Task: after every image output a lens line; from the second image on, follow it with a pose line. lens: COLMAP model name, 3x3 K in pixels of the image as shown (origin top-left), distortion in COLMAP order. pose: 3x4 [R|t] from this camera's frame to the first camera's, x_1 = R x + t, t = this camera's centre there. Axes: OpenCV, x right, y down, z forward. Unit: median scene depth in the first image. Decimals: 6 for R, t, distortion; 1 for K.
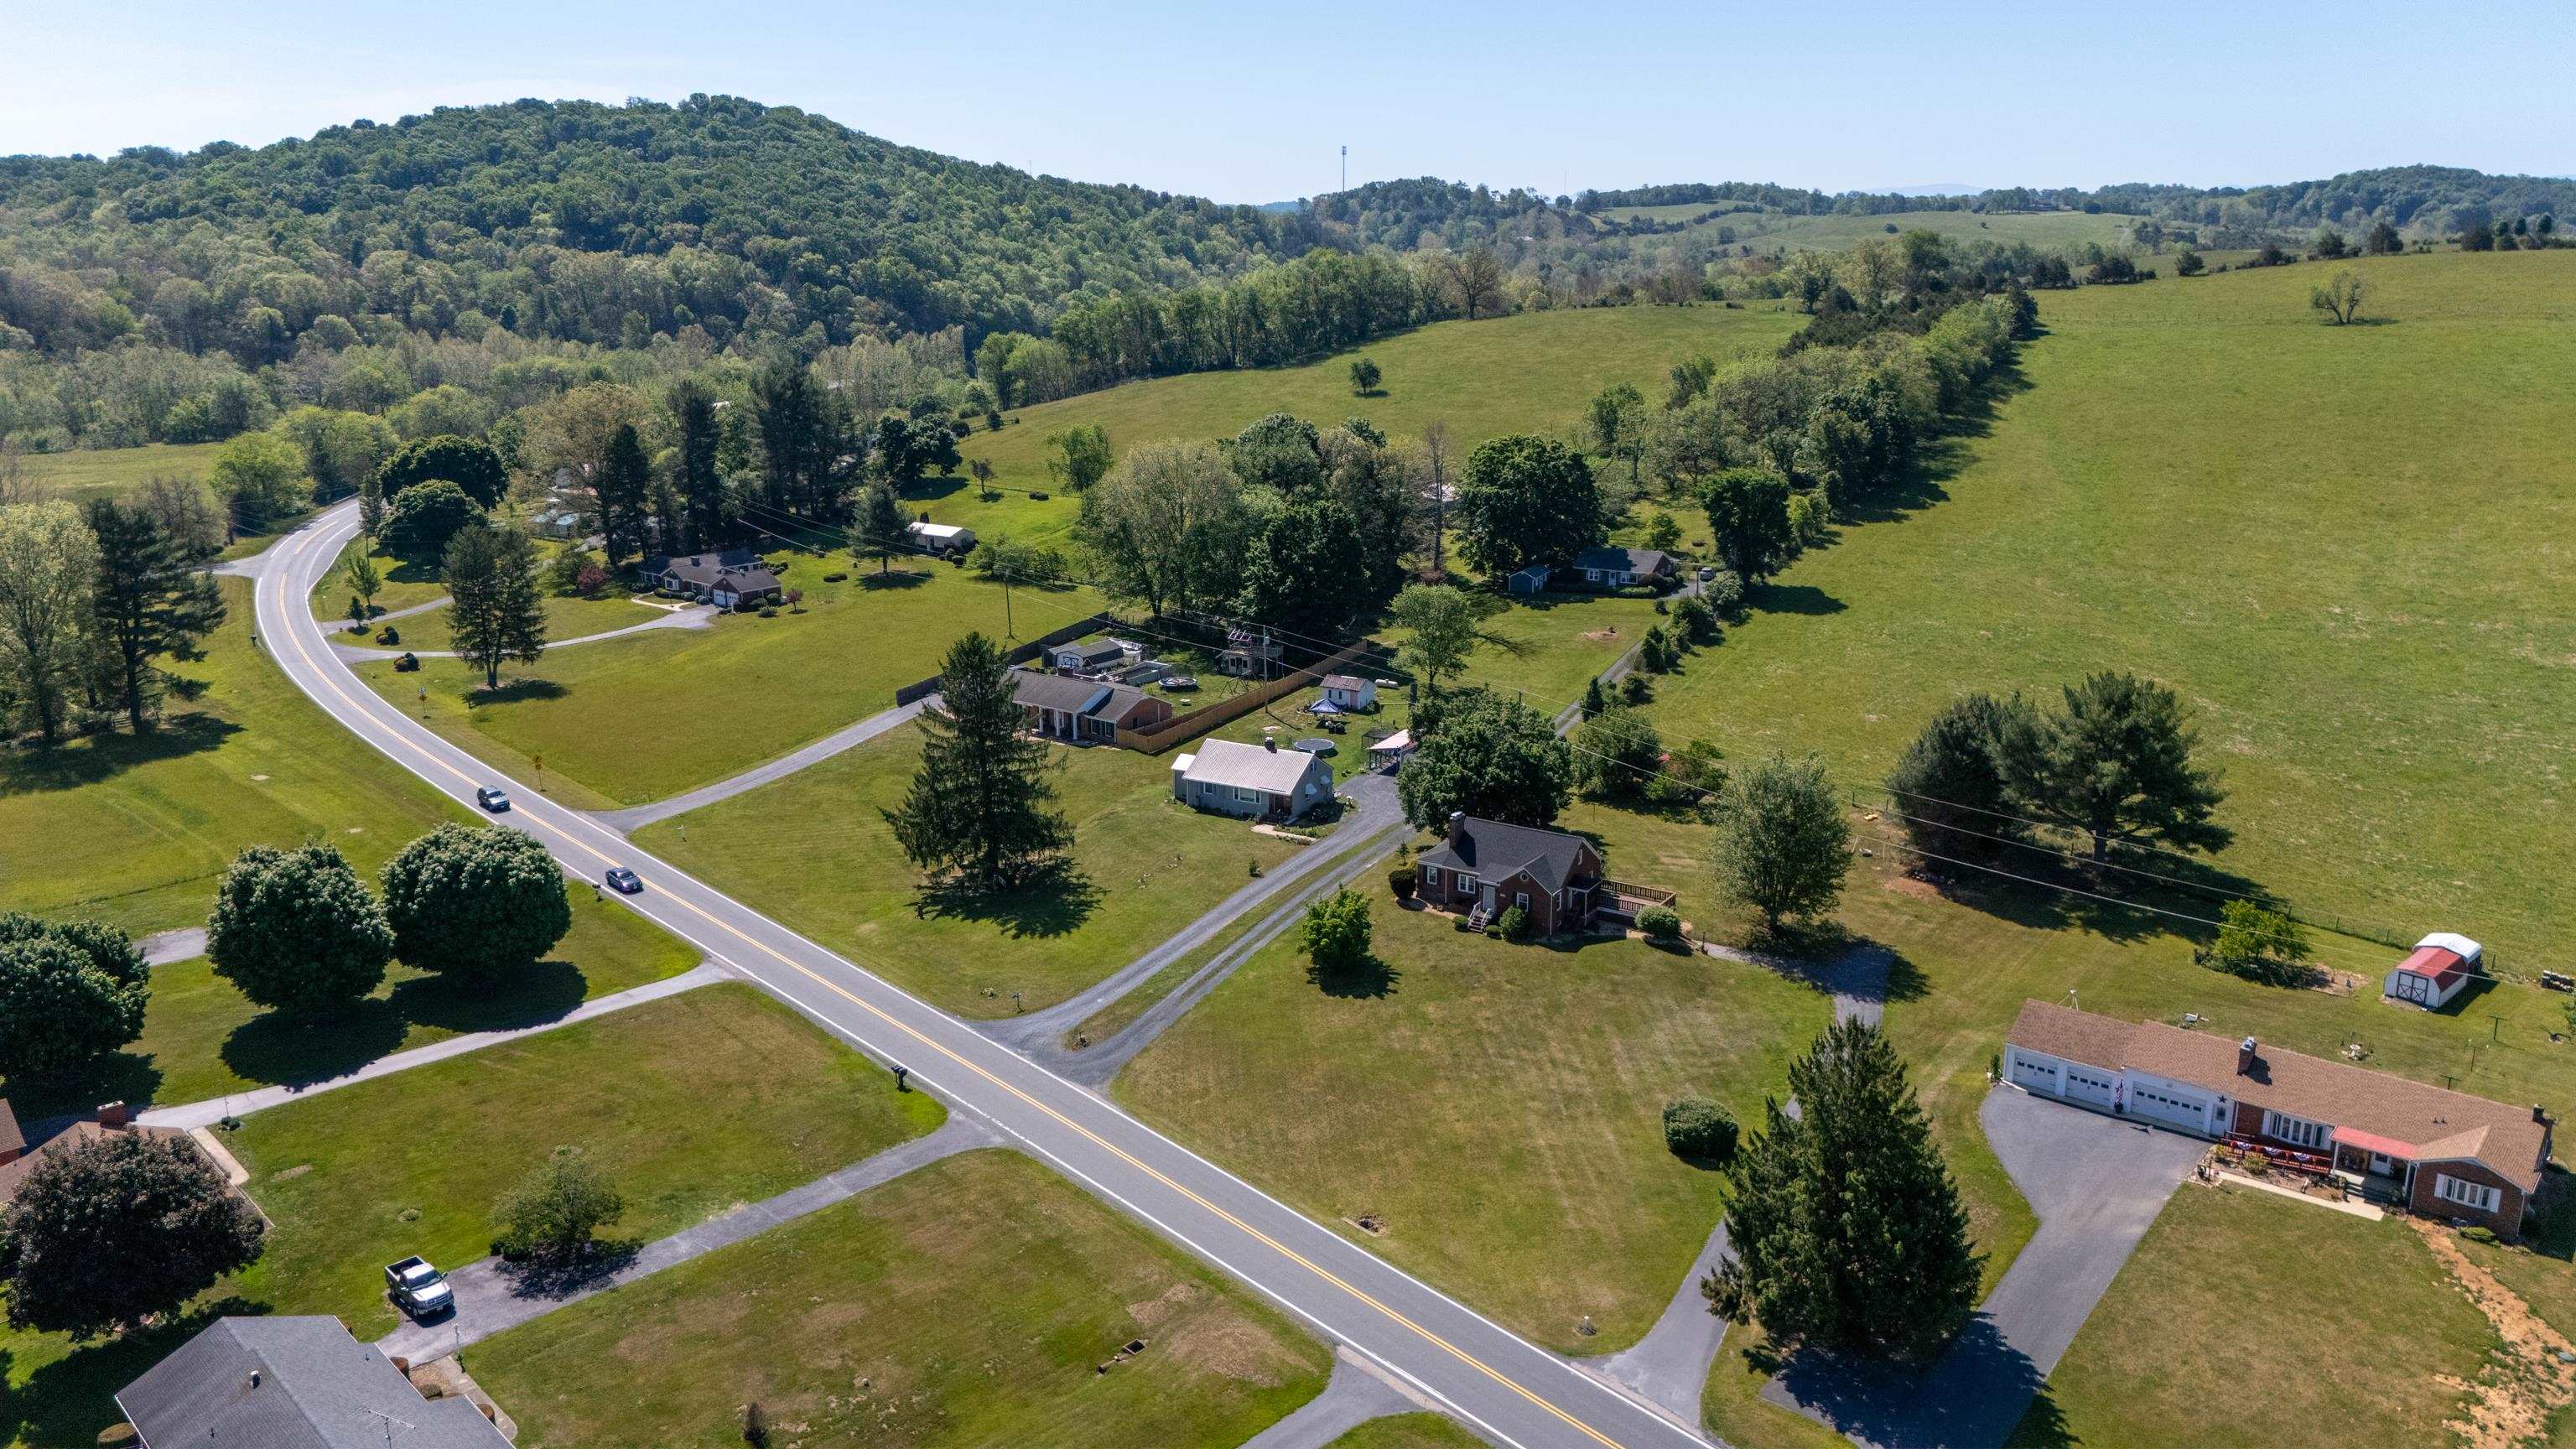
lens RADIAL K [[1894.0, 0, 1285.8], [0, 1894.0, 744.9], [0, 0, 1]] dist [0.083830, -0.087947]
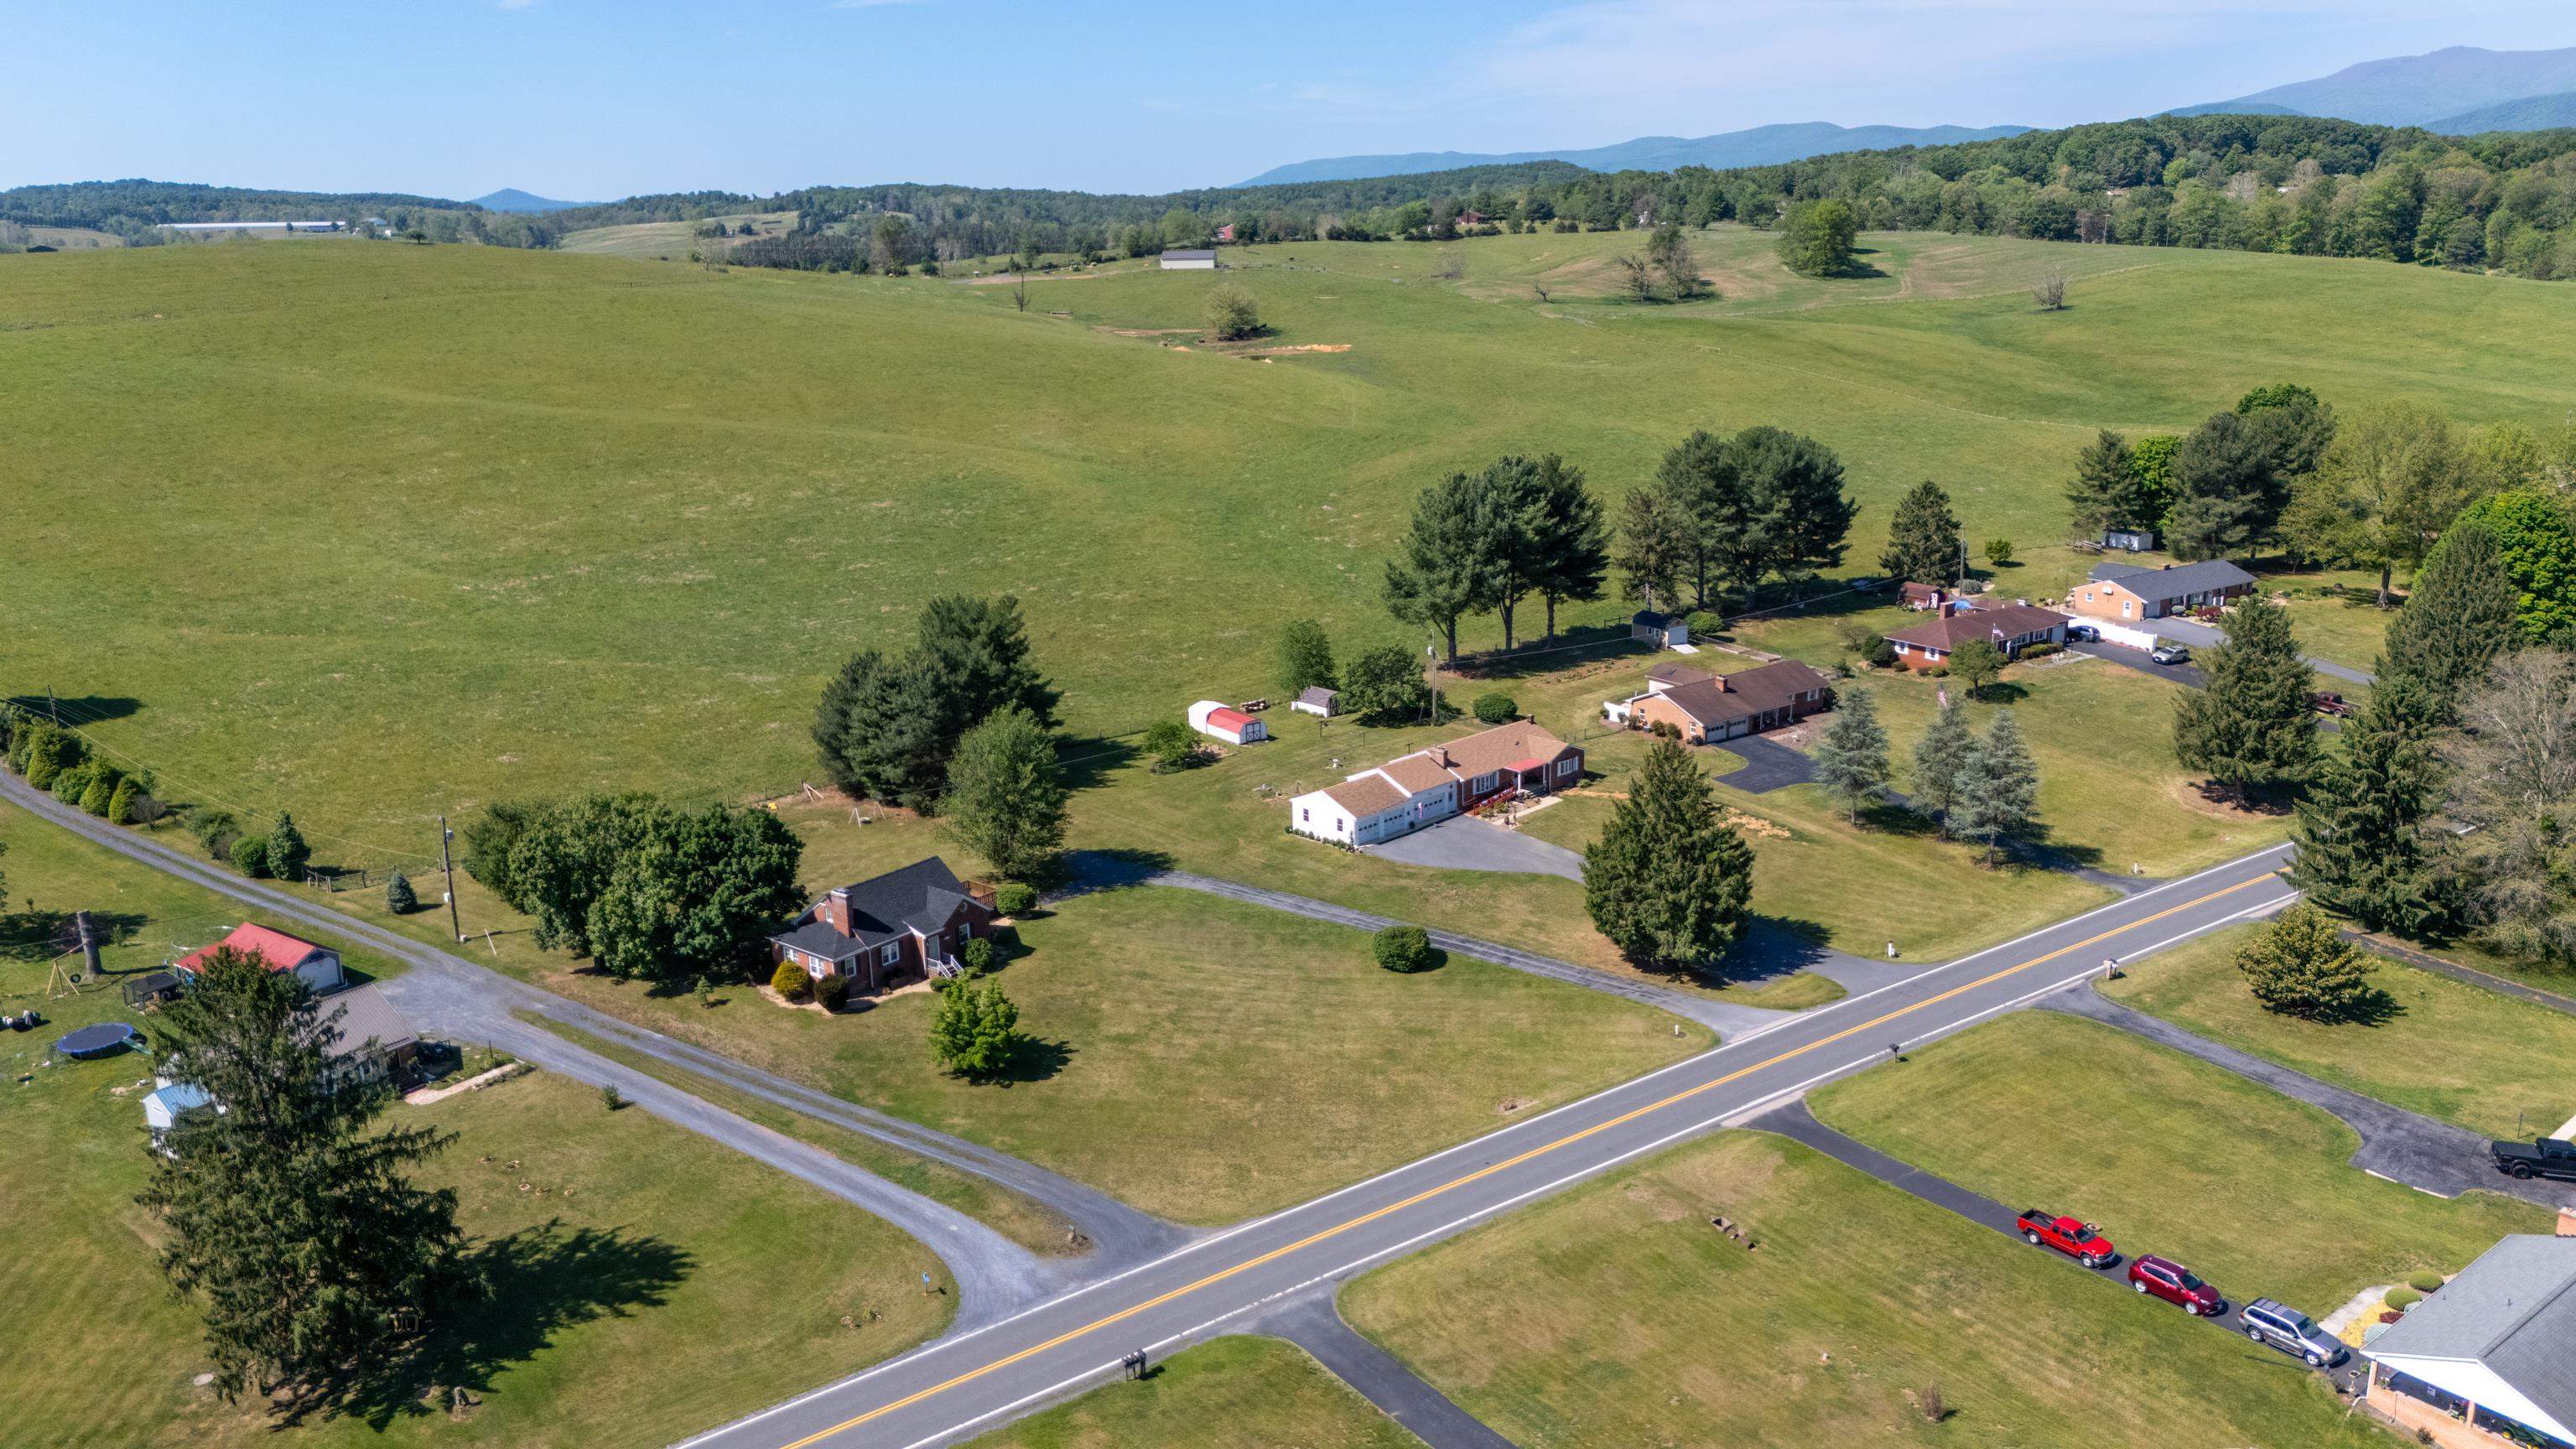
lens RADIAL K [[1894.0, 0, 1288.8], [0, 1894.0, 739.2], [0, 0, 1]] dist [0.083830, -0.087947]
pose [[0.112440, -0.269396, 0.956443, -0.670828], [0.283121, 0.931334, 0.229040, -0.162062], [-0.952470, 0.245035, 0.180991, 0.607777]]
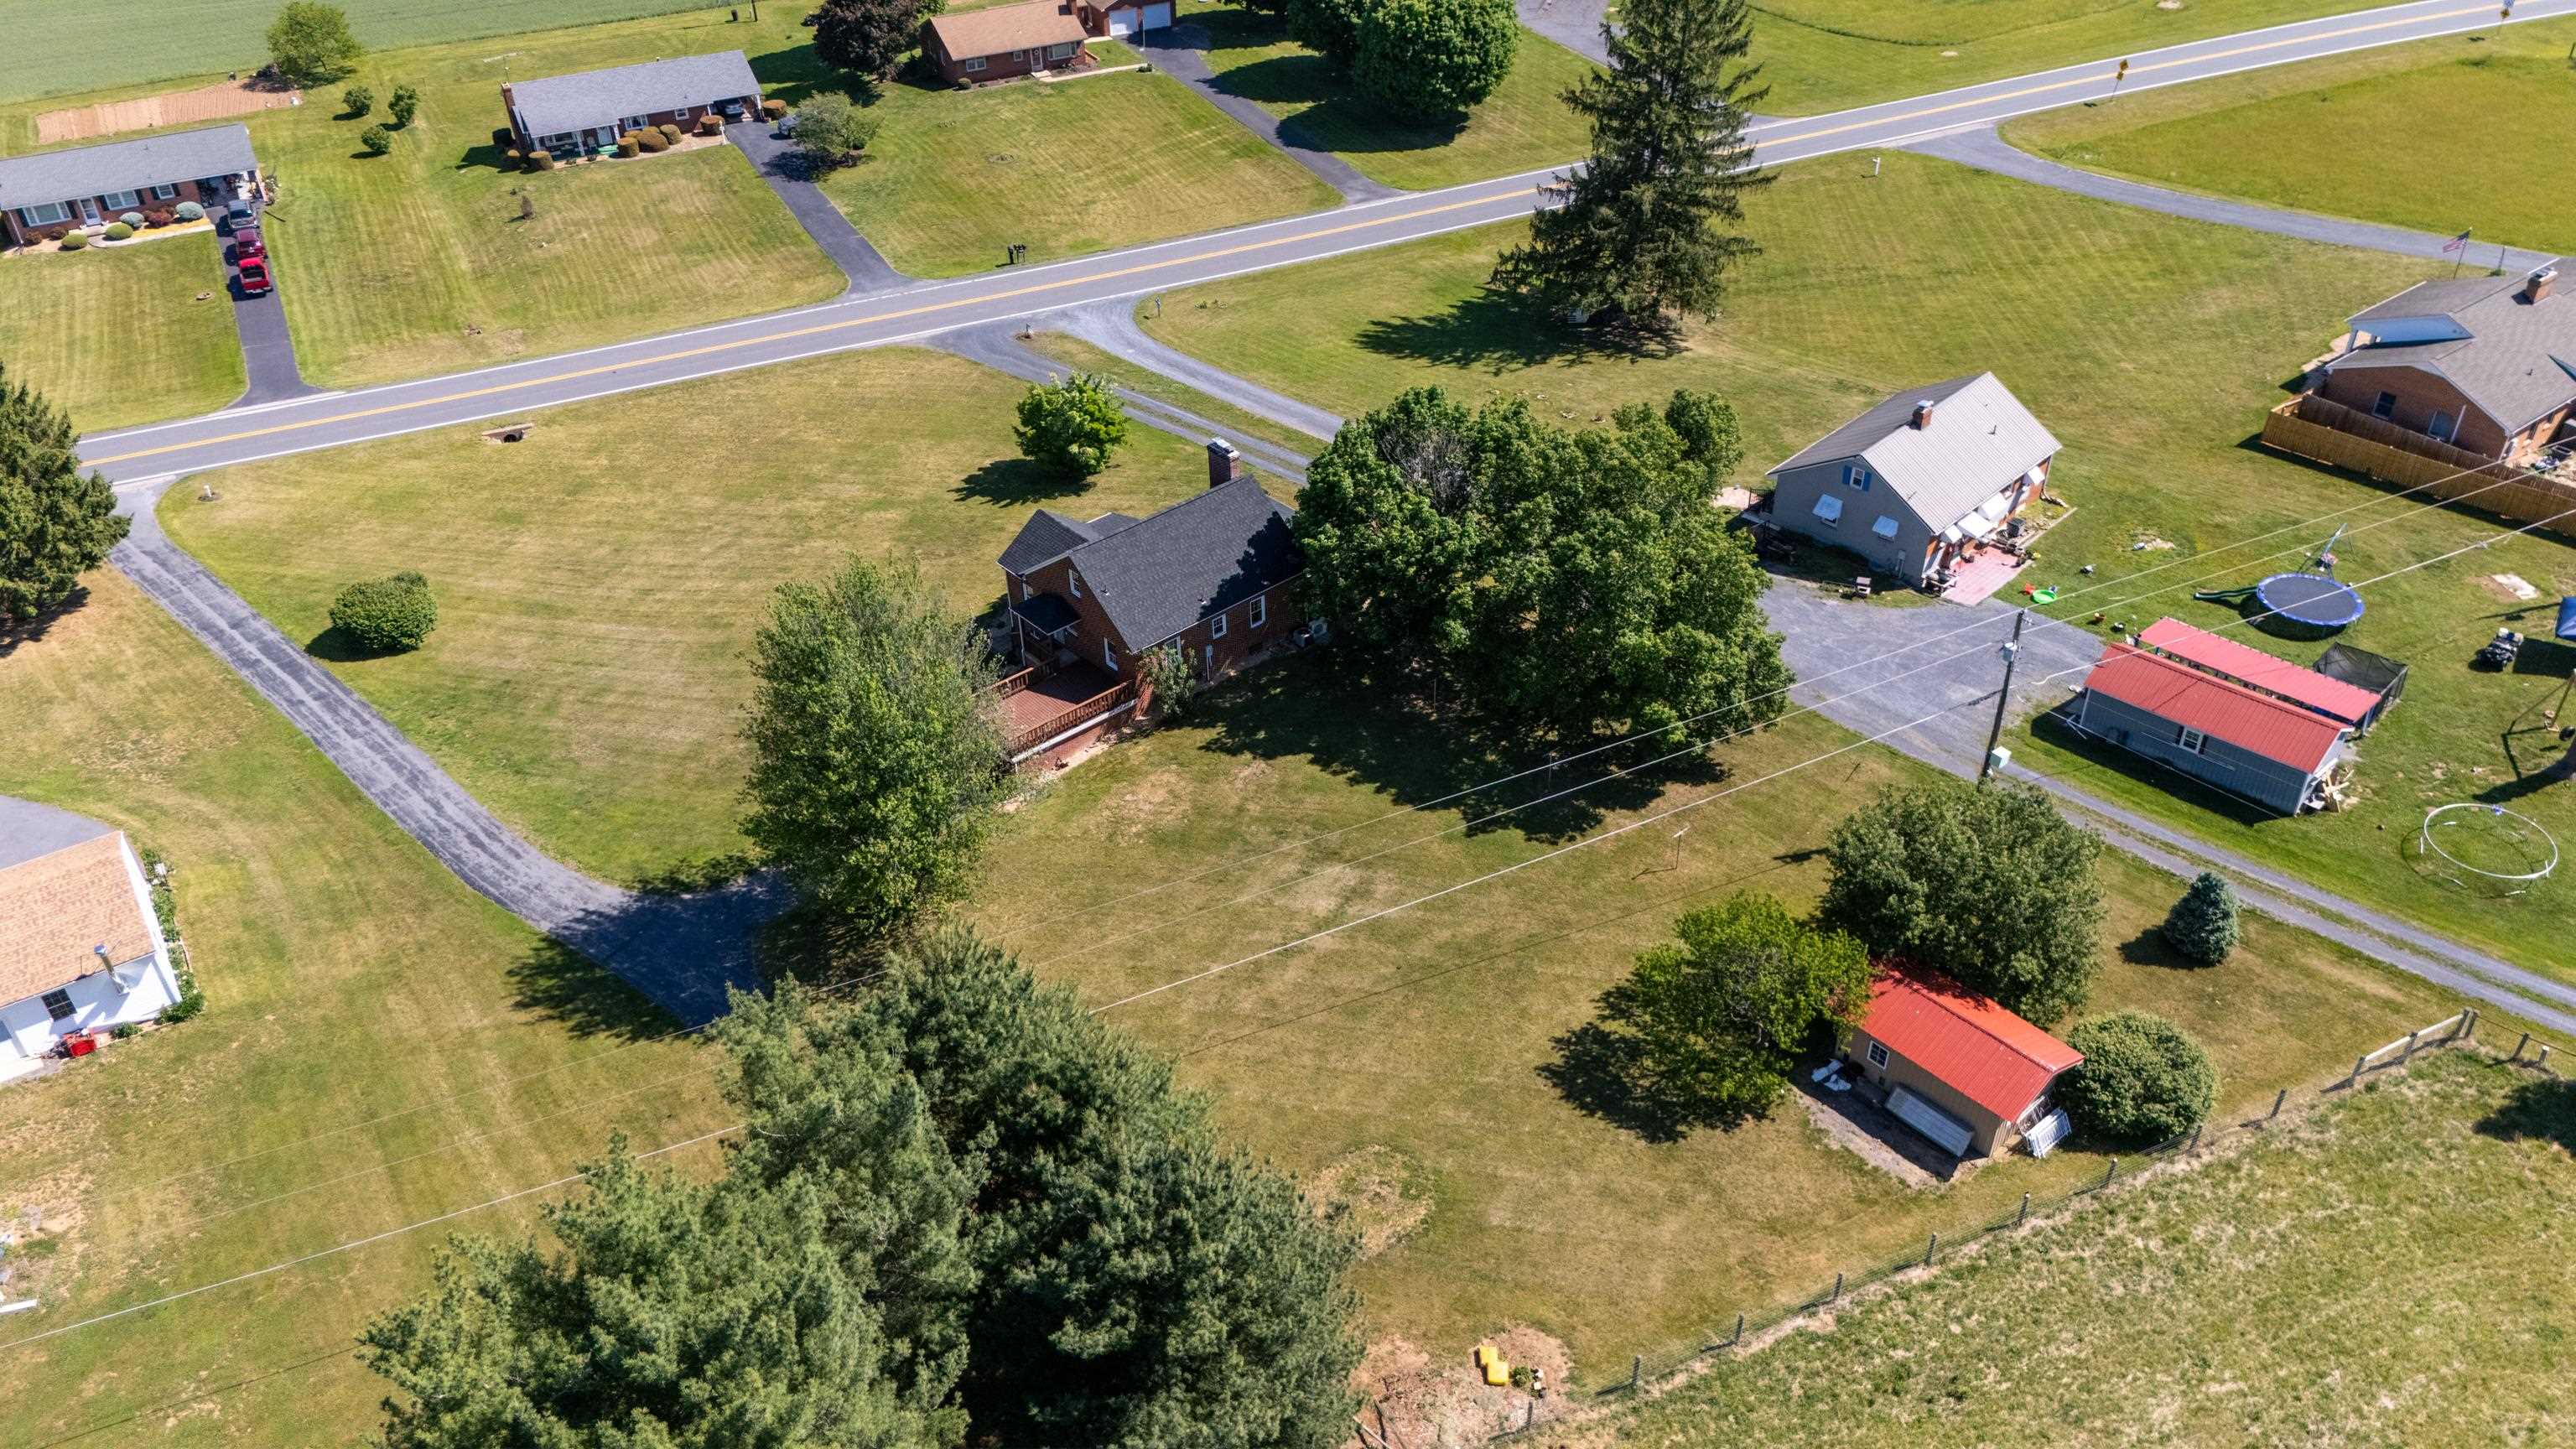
lens RADIAL K [[1894.0, 0, 1287.2], [0, 1894.0, 722.5], [0, 0, 1]] dist [0.083830, -0.087947]
pose [[-0.284544, 0.567384, -0.772729, 0.547716], [-0.232157, 0.741274, 0.629775, -0.252346], [0.930128, 0.358593, -0.079203, 1.050955]]
